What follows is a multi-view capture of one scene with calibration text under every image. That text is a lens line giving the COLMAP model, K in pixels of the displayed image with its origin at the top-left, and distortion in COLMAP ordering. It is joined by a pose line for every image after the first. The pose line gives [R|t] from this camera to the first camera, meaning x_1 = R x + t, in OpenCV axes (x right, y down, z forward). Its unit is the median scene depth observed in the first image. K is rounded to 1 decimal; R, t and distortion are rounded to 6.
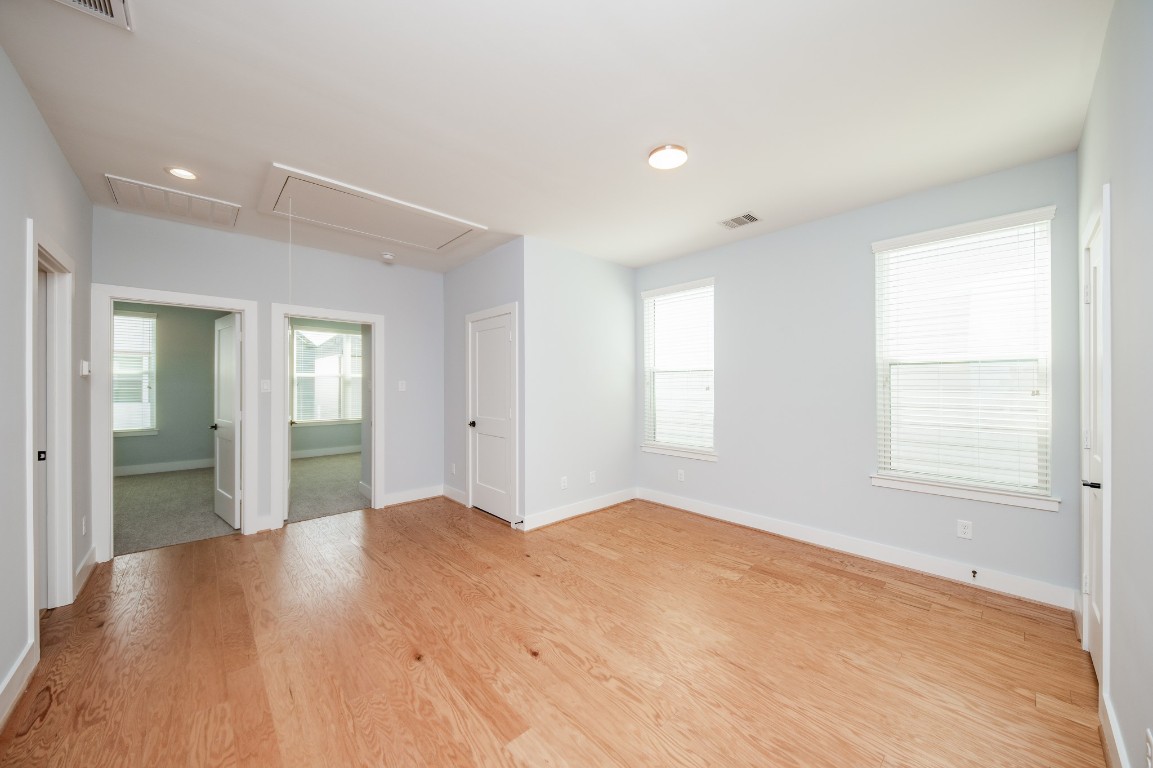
lens RADIAL K [[411.6, 0, 576.5], [0, 411.6, 384.0], [0, 0, 1]] dist [0.000458, -0.000137]
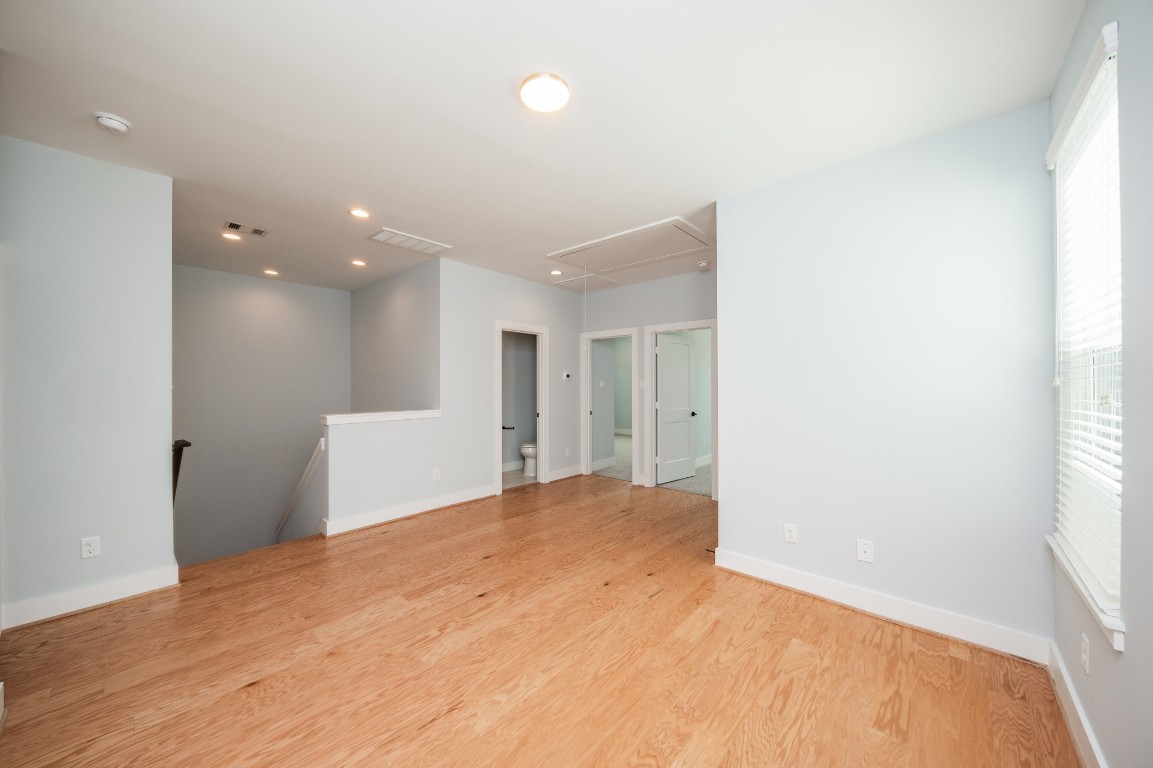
lens RADIAL K [[411.6, 0, 576.5], [0, 411.6, 384.0], [0, 0, 1]] dist [0.000458, -0.000137]
pose [[0.094955, 0.007106, -0.995456, 1.044742], [-0.003348, 0.999971, 0.006819, -0.012007], [0.995476, 0.002685, 0.094976, 1.021413]]
